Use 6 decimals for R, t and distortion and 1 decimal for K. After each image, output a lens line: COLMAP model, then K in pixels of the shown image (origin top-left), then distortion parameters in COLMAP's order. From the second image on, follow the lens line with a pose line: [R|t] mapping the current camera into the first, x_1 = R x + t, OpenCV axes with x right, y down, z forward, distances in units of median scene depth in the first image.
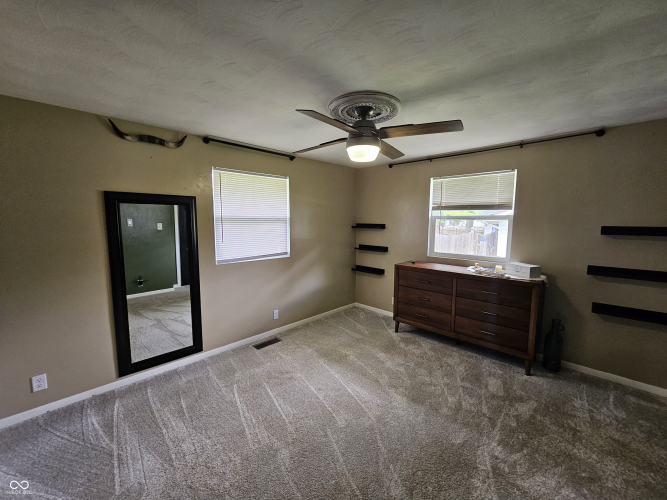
lens RADIAL K [[270.9, 0, 336.2], [0, 270.9, 248.3], [0, 0, 1]] dist [-0.000090, -0.000102]
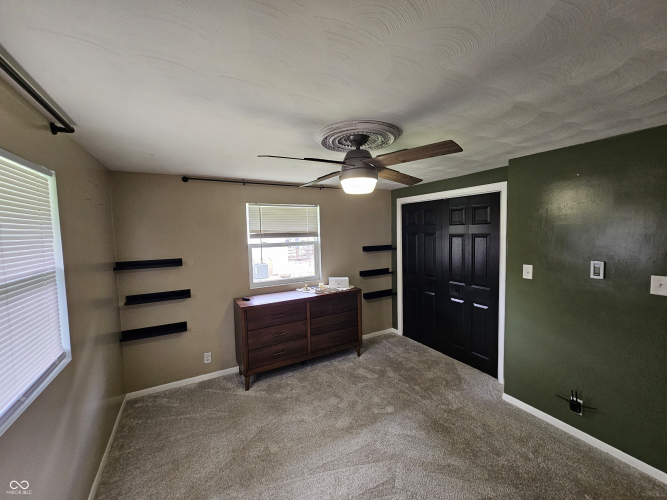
lens RADIAL K [[270.9, 0, 335.3], [0, 270.9, 249.1], [0, 0, 1]] dist [-0.000090, -0.000102]
pose [[0.286128, -0.073856, 0.955341, -0.515521], [0.124899, 0.991393, 0.039236, -0.122221], [-0.950016, 0.108095, 0.292890, 0.544301]]
